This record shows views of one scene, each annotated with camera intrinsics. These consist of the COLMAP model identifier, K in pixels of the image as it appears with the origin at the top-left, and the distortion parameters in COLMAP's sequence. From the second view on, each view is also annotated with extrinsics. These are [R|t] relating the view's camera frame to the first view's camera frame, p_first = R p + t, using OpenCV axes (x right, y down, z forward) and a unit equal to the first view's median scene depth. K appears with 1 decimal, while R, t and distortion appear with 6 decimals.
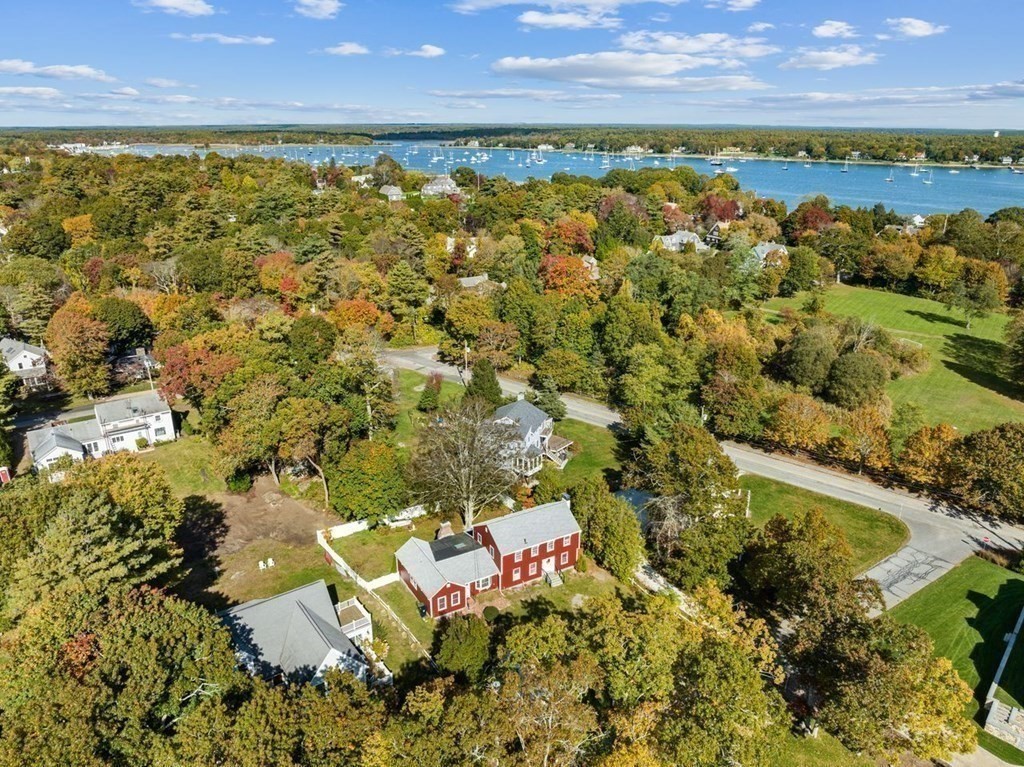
lens RADIAL K [[724.3, 0, 512.0], [0, 724.3, 383.5], [0, 0, 1]] dist [-0.038303, -0.003064]
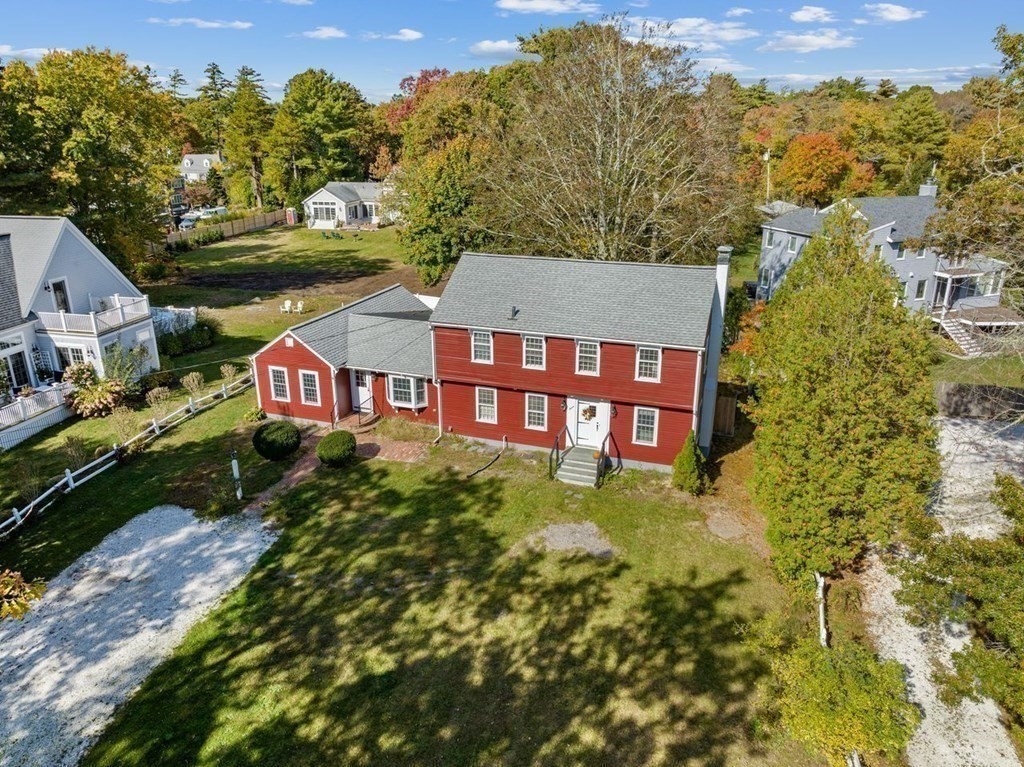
lens RADIAL K [[724.3, 0, 512.0], [0, 724.3, 383.5], [0, 0, 1]] dist [-0.038303, -0.003064]
pose [[0.644536, 0.253051, -0.721484, 0.231006], [-0.256160, 0.960574, 0.108069, 0.179645], [0.720386, 0.115161, 0.683946, 0.647729]]
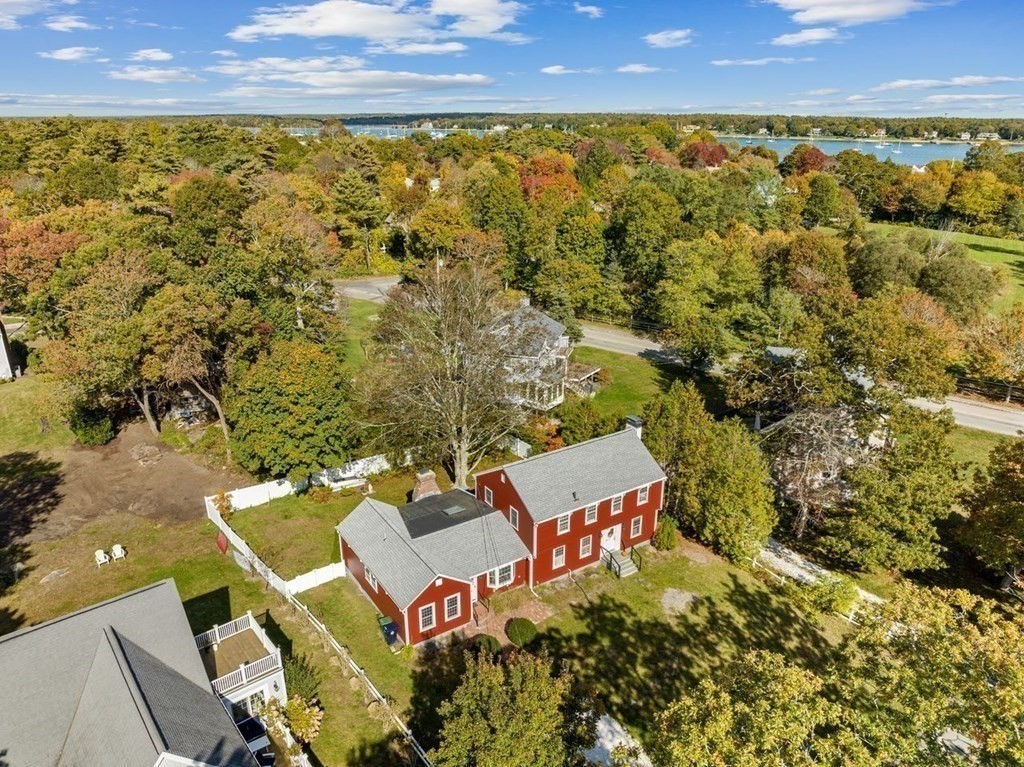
lens RADIAL K [[724.3, 0, 512.0], [0, 724.3, 383.5], [0, 0, 1]] dist [-0.038303, -0.003064]
pose [[0.998104, -0.021156, 0.057798, -0.050004], [0.020562, 0.999730, 0.010854, 0.105816], [-0.058012, -0.009645, 0.998269, 0.384107]]
